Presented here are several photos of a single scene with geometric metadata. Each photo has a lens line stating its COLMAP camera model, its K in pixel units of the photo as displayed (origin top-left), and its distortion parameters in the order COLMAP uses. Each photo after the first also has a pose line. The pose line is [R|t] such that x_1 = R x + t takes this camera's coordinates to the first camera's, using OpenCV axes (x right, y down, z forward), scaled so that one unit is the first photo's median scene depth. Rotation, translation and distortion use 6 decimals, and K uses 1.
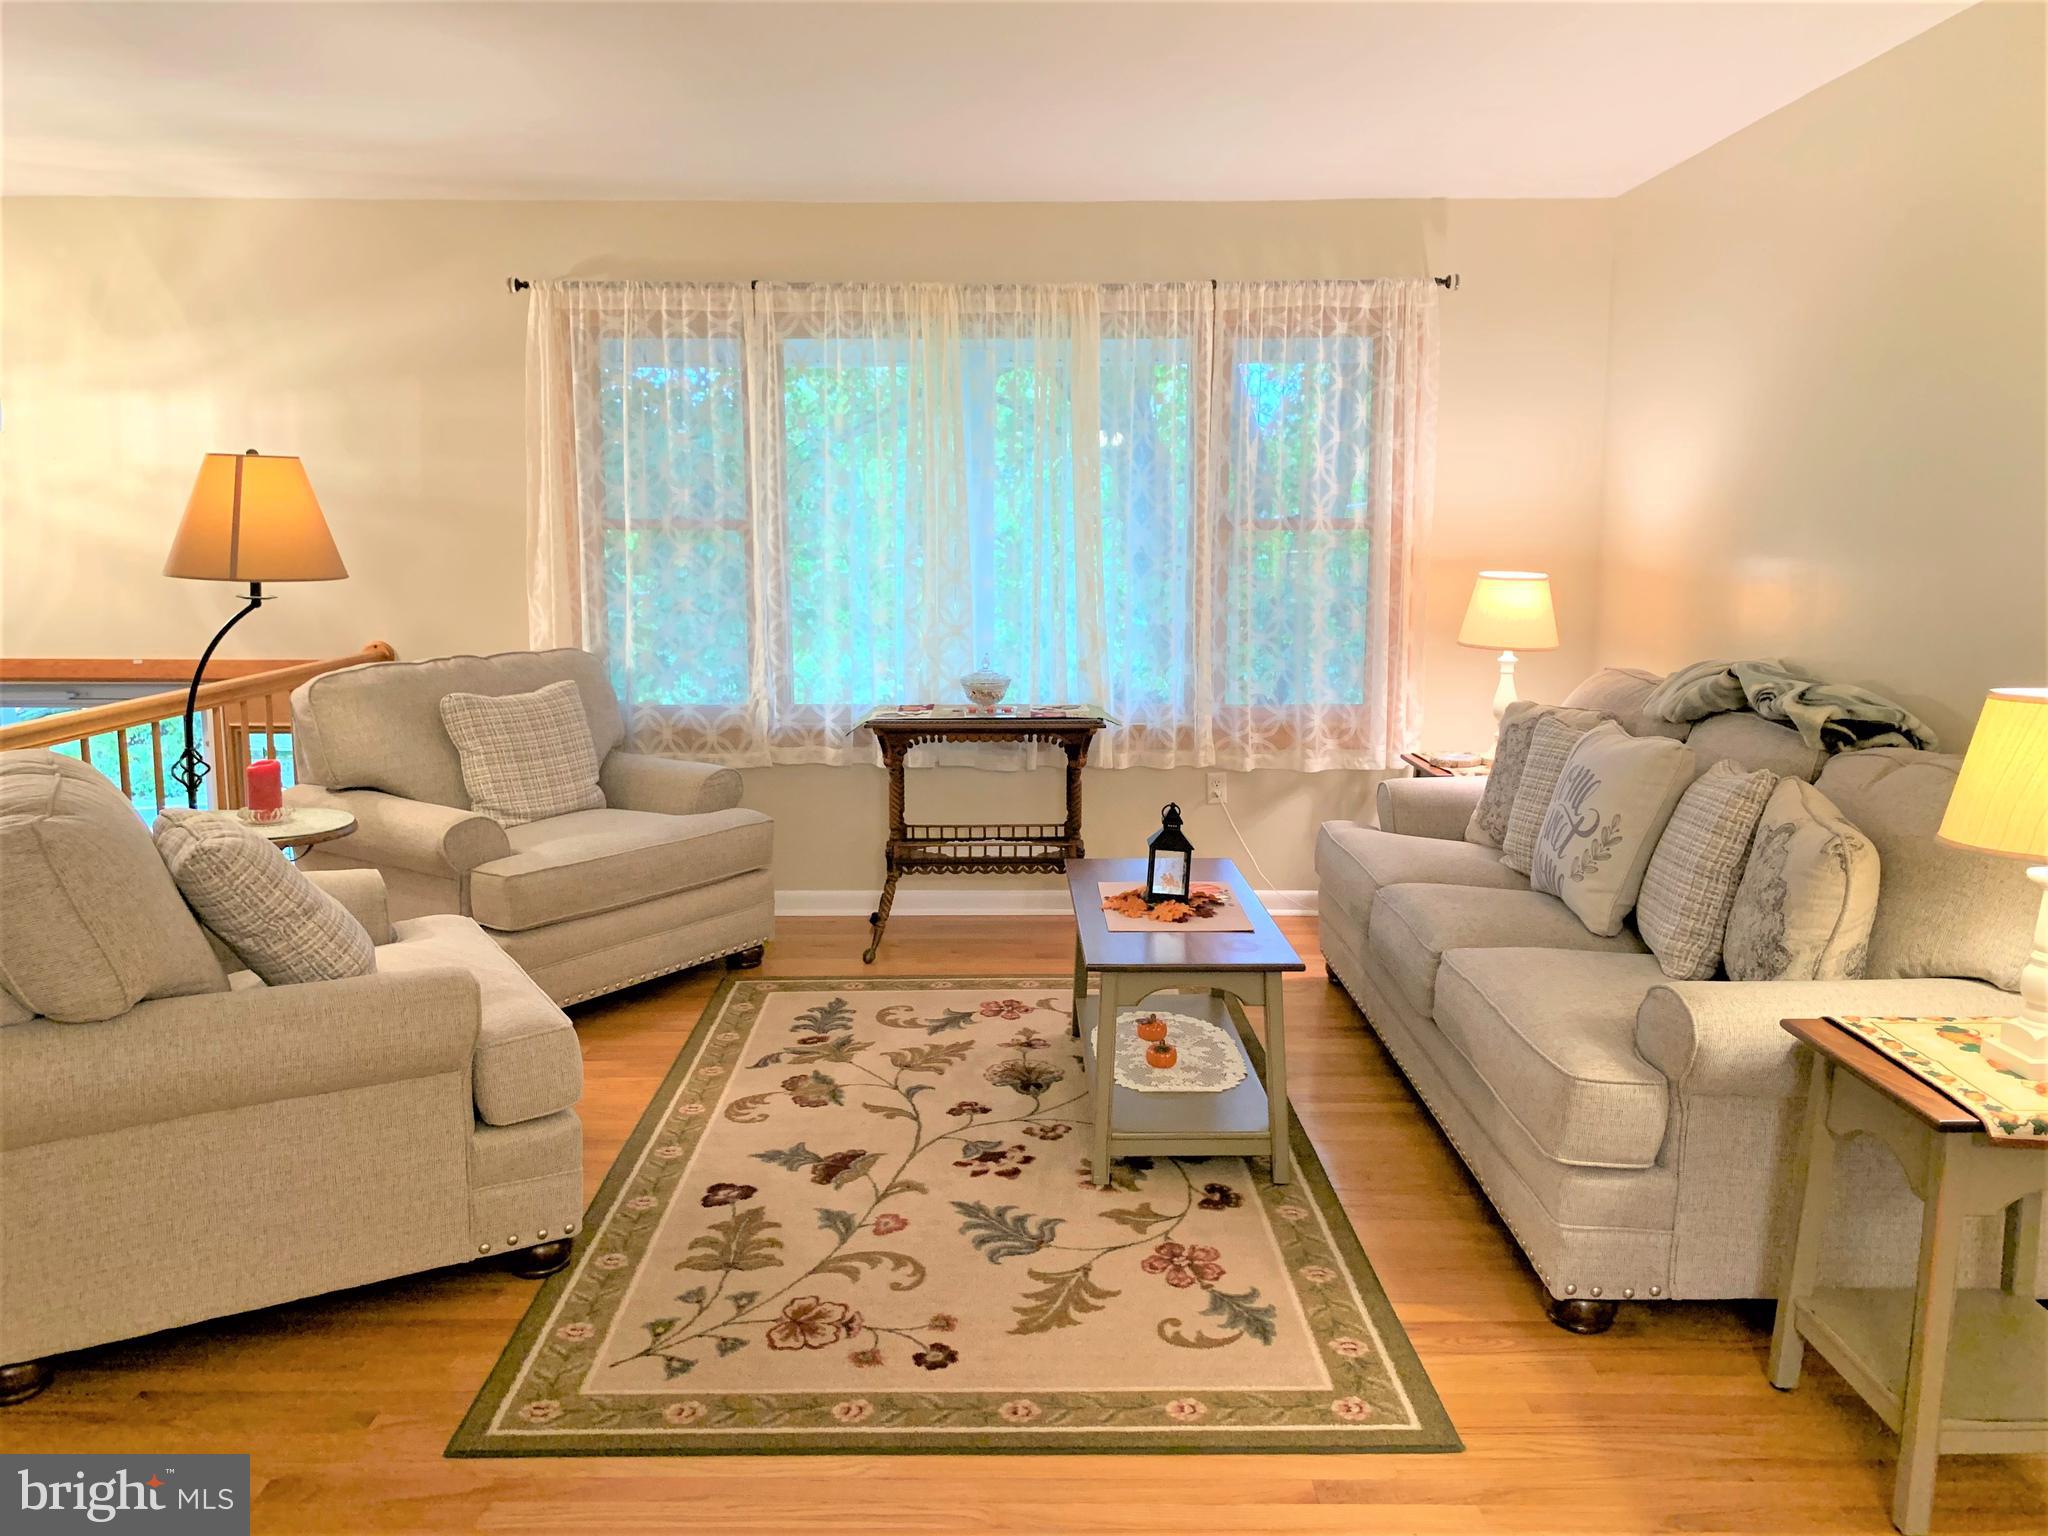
lens RADIAL K [[1566.7, 0, 1028.3], [0, 1566.7, 765.0], [0, 0, 1]] dist [0.044028, -0.054762]
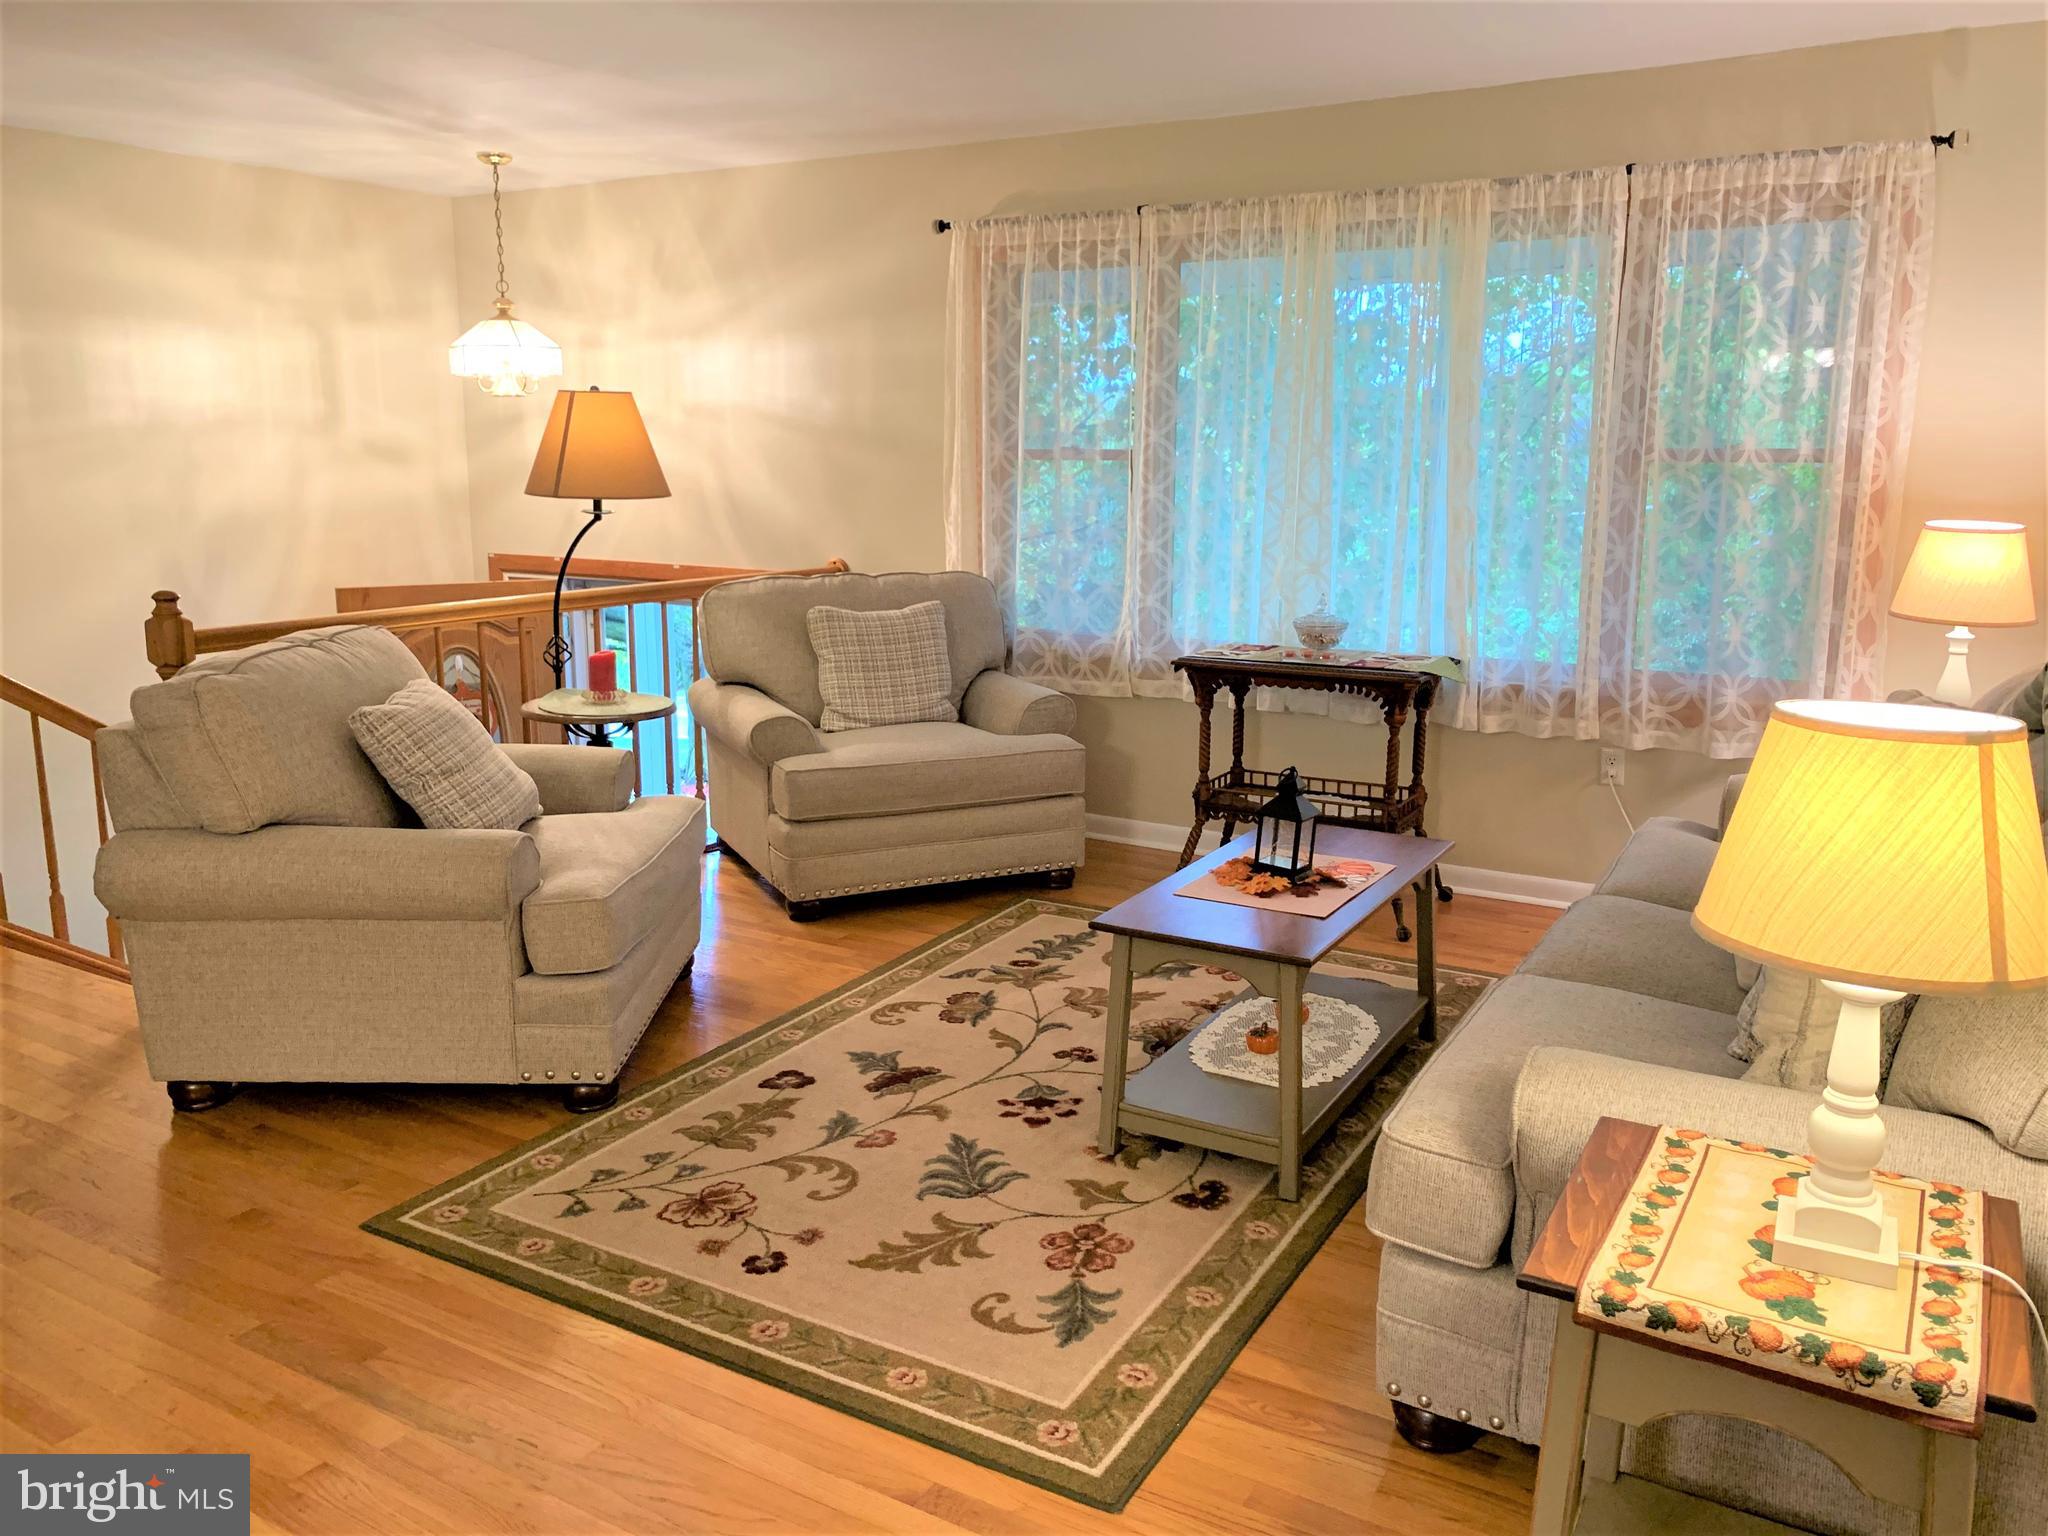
lens RADIAL K [[1566.7, 0, 1051.7], [0, 1566.7, 767.5], [0, 0, 1]] dist [0.044028, -0.054762]
pose [[0.859966, 0.105812, -0.499262, 0.381125], [-0.084072, 0.994277, 0.065912, -0.020487], [0.503379, -0.014708, 0.863940, 0.135184]]
